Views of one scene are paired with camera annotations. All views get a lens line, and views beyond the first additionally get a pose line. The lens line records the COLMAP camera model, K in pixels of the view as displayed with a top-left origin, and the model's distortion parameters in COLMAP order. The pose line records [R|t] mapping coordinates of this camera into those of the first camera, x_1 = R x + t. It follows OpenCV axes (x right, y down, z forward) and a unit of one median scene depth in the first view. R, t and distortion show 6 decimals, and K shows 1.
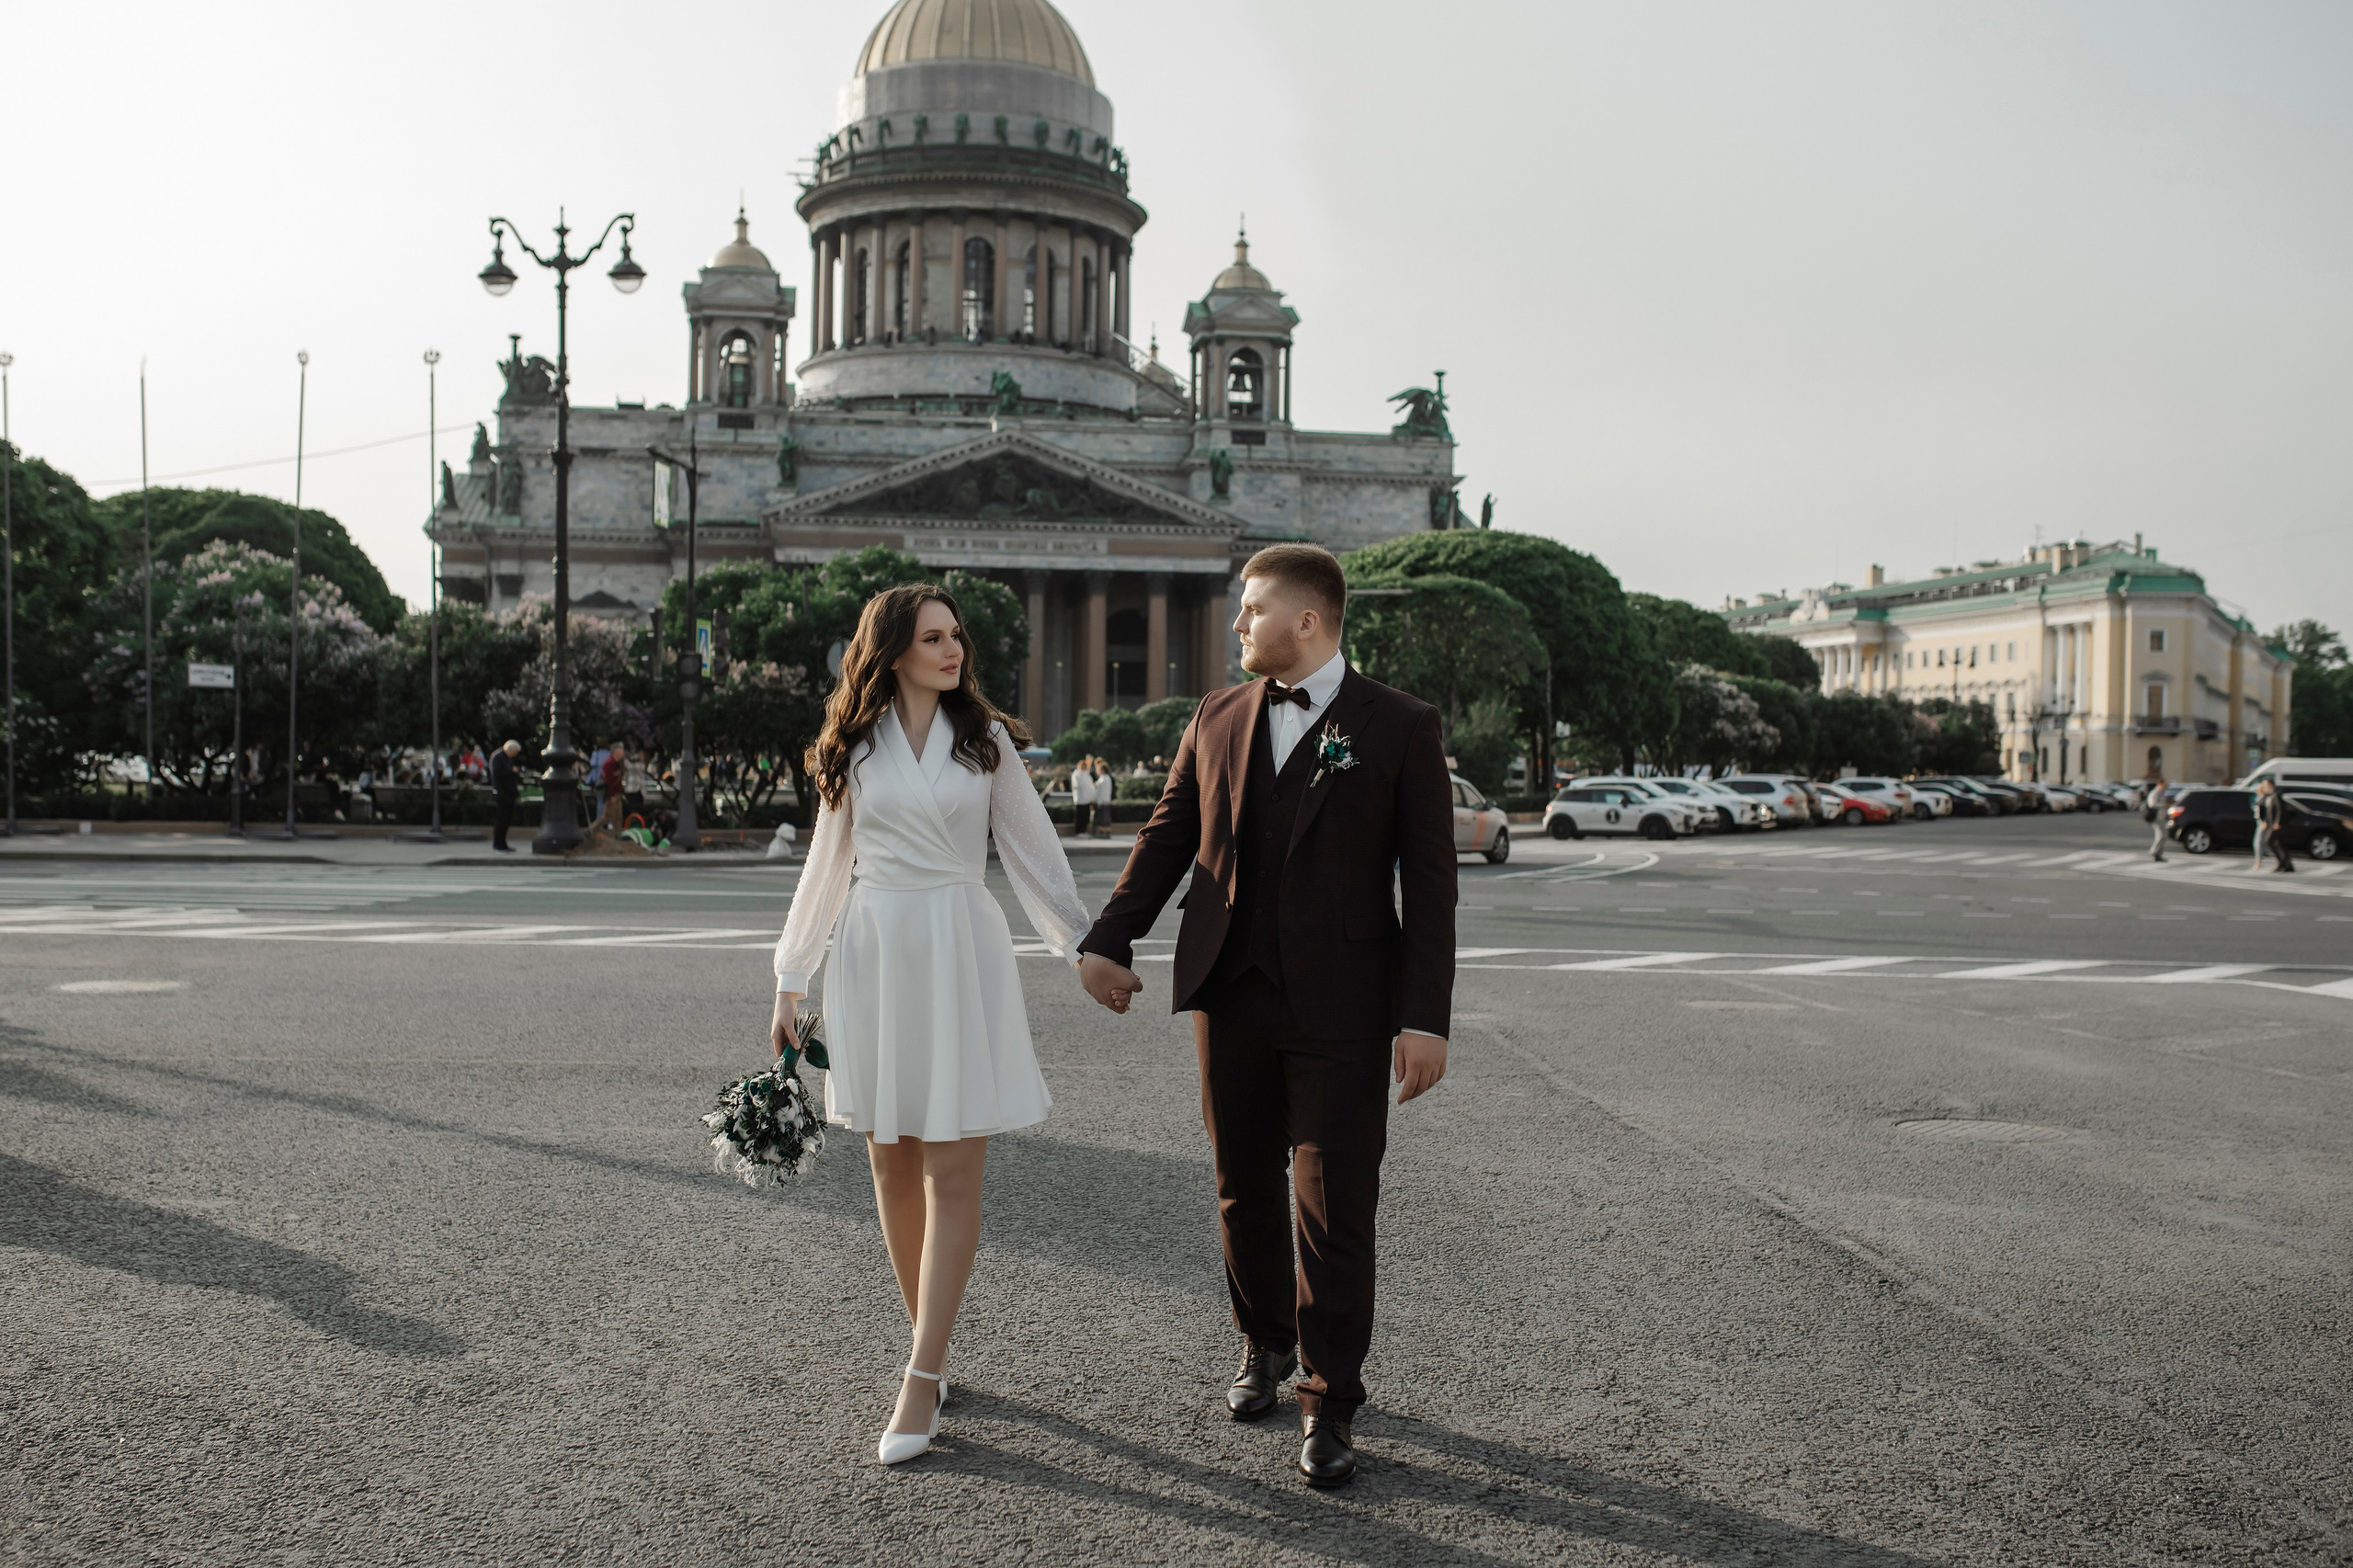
lens RADIAL K [[2671.2, 0, 1057.8], [0, 2671.2, 790.7], [0, 0, 1]] dist [-0.077487, 0.131266]
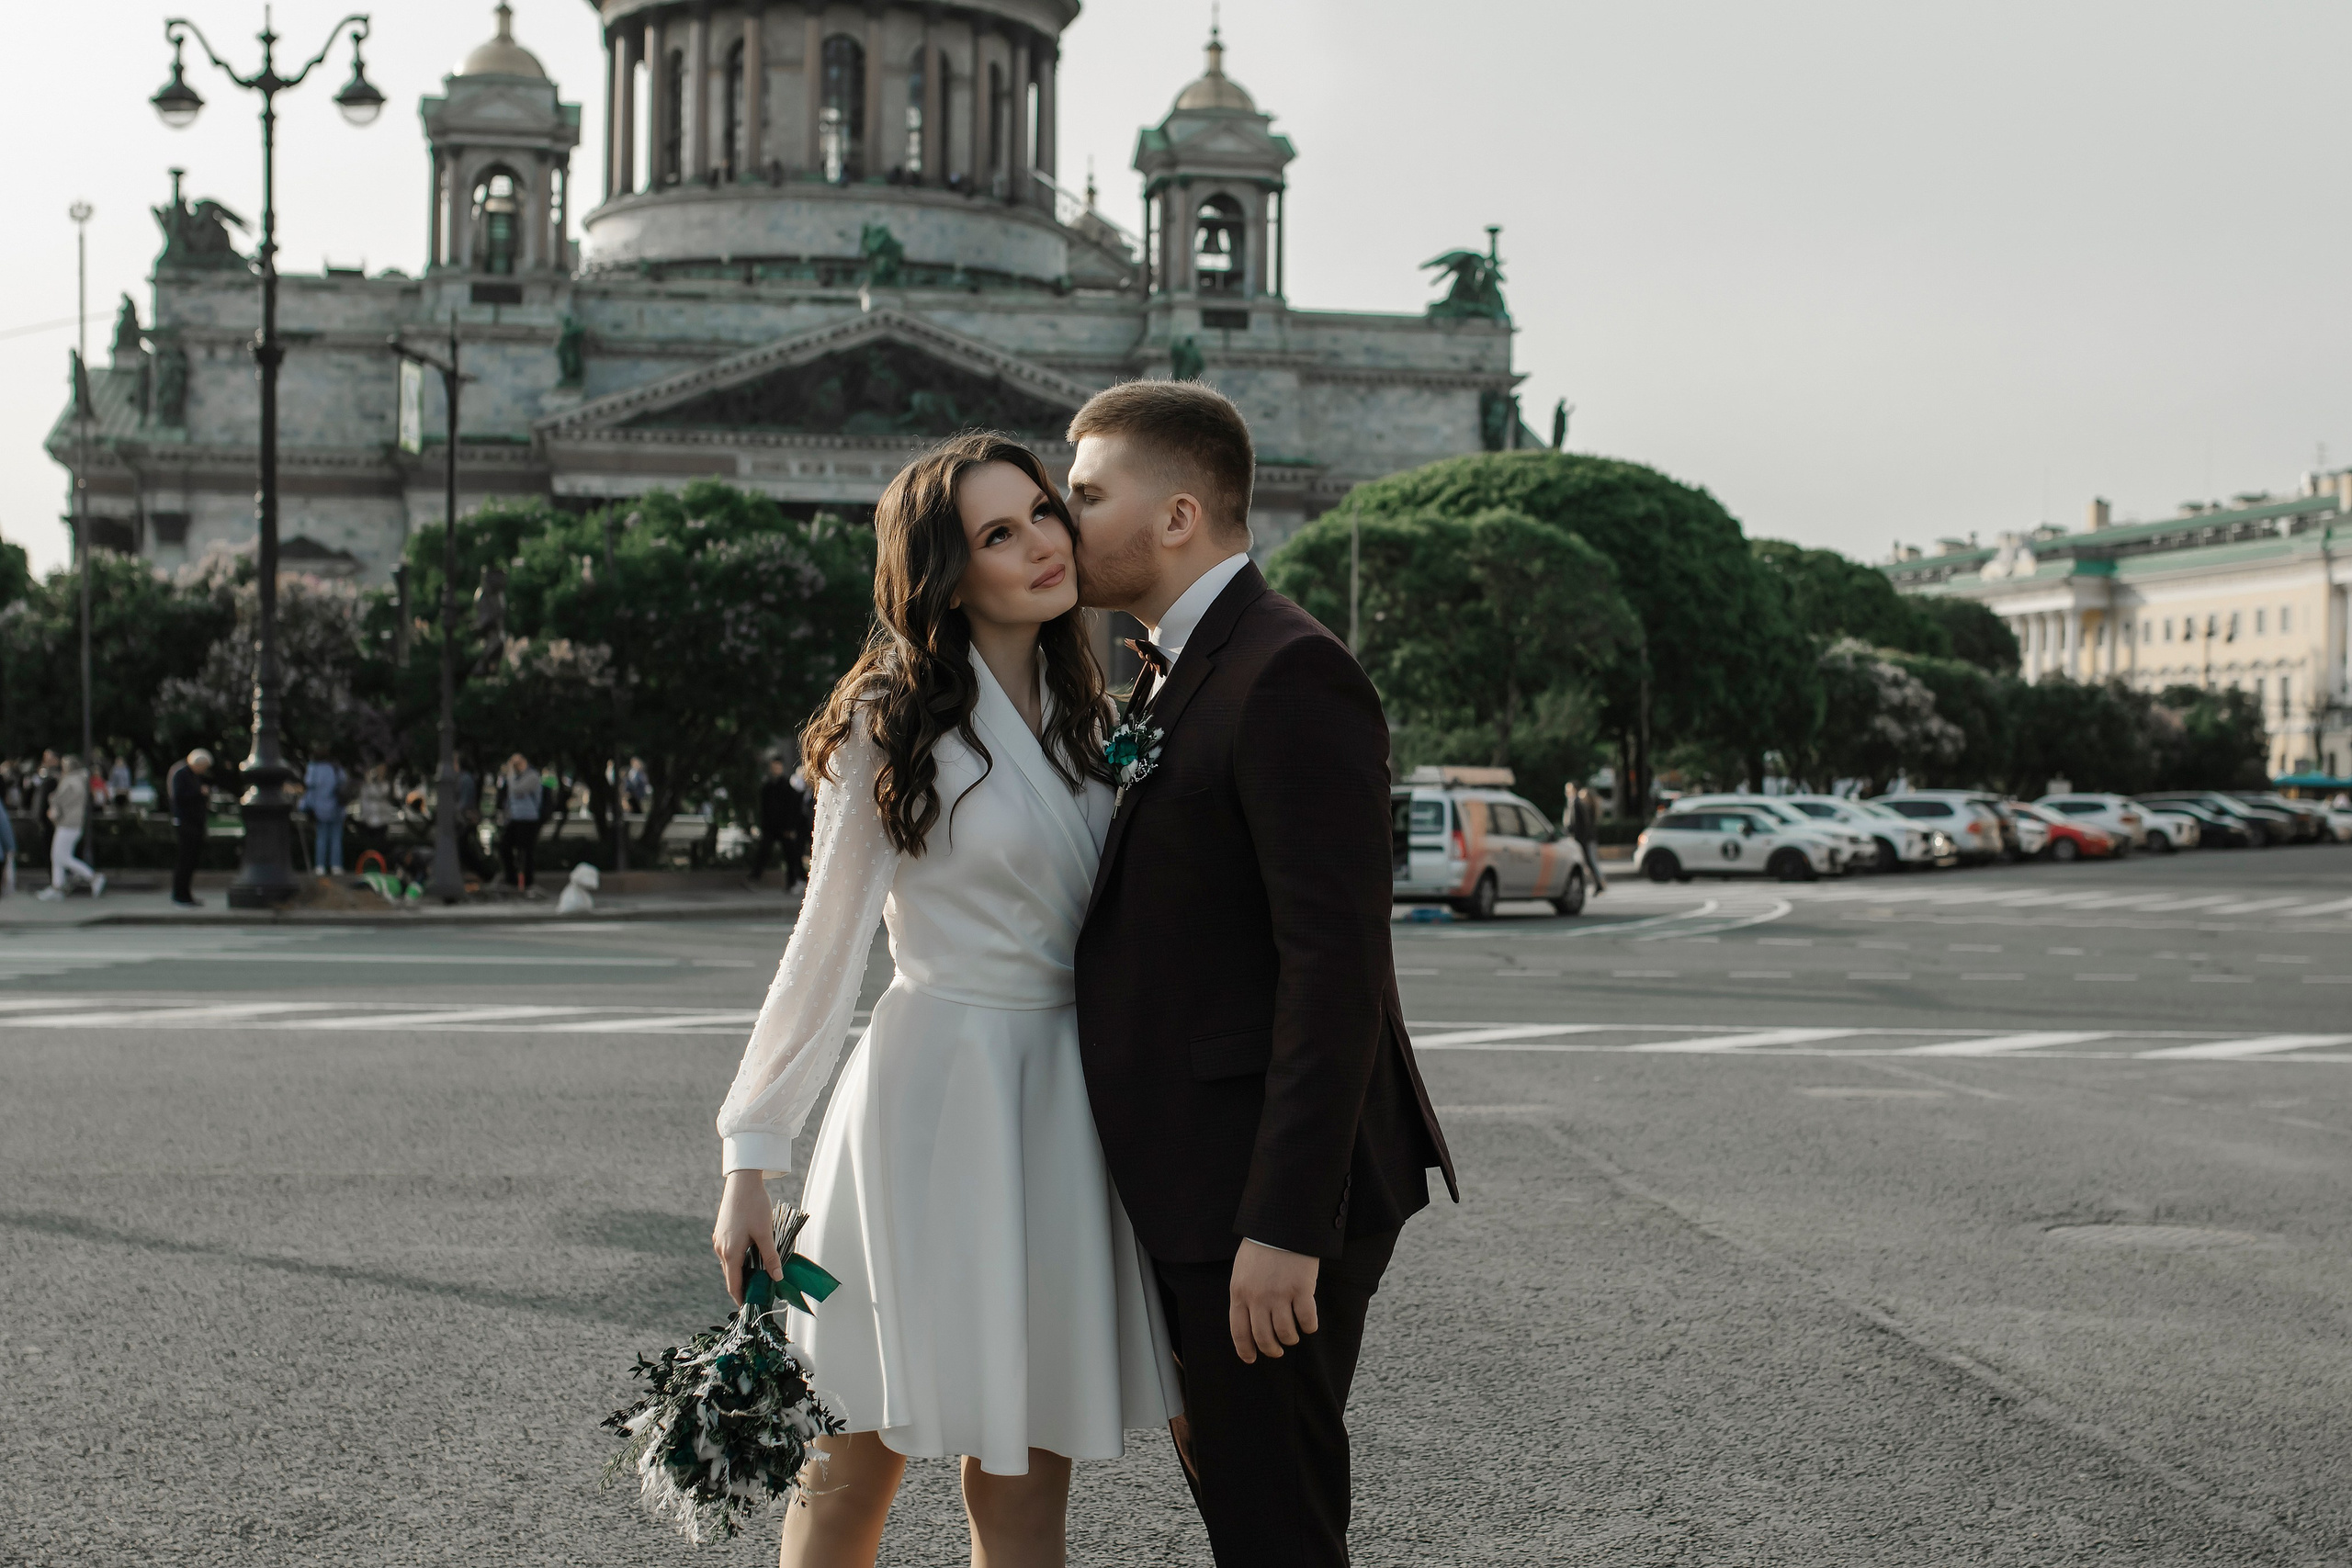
lens RADIAL K [[2710.0, 0, 1176.0], [0, 2710.0, 784.0], [0, 0, 1]] dist [-0.082274, 0.141256]
pose [[0.998597, -0.003714, 0.052821, 0.019674], [0.004052, 0.999972, -0.006290, -0.004311], [-0.052796, 0.006496, 0.998584, 0.278644]]
